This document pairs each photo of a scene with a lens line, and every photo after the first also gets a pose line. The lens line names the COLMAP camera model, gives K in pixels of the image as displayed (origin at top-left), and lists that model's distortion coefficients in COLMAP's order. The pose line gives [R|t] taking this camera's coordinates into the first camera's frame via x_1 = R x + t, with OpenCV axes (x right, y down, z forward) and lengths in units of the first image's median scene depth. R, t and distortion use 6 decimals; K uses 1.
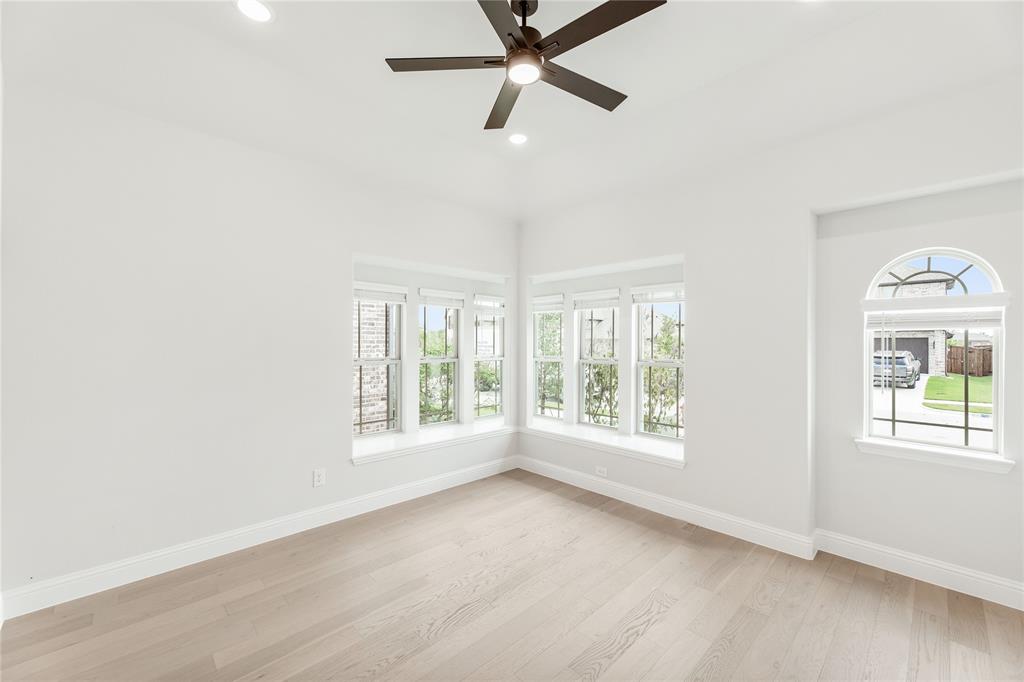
lens RADIAL K [[415.8, 0, 514.0], [0, 415.8, 342.9], [0, 0, 1]] dist [-0.002123, 0.000564]
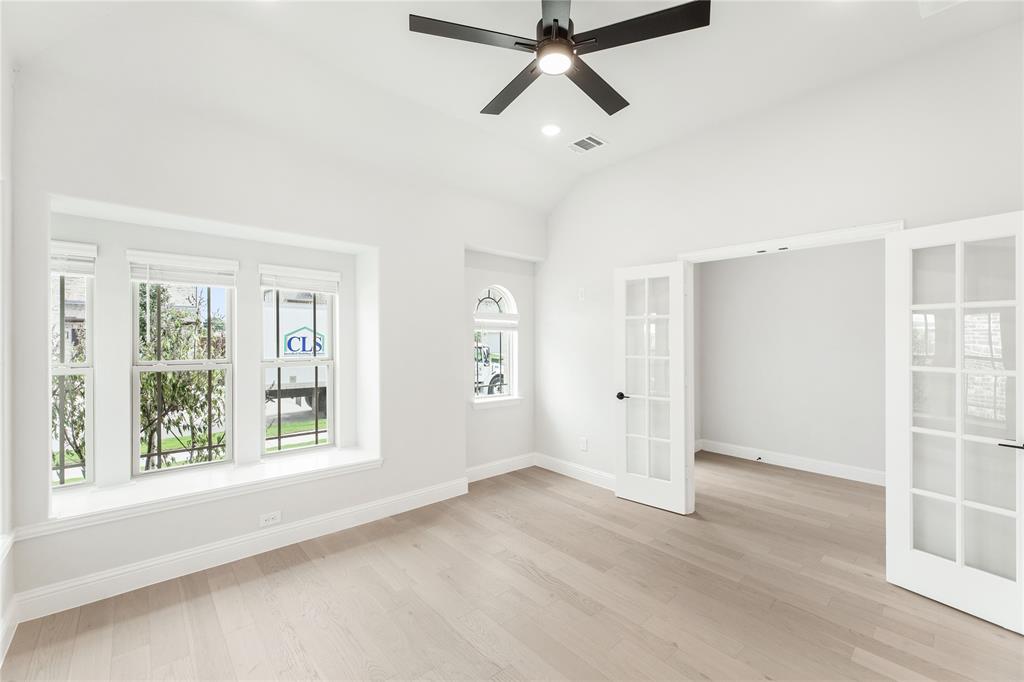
lens RADIAL K [[415.8, 0, 514.1], [0, 415.8, 341.1], [0, 0, 1]] dist [-0.002123, 0.000564]
pose [[0.028476, 0.003707, 0.999588, -0.558983], [0.003216, 0.999988, -0.003800, 0.012142], [-0.999589, 0.003323, 0.028464, 0.645921]]
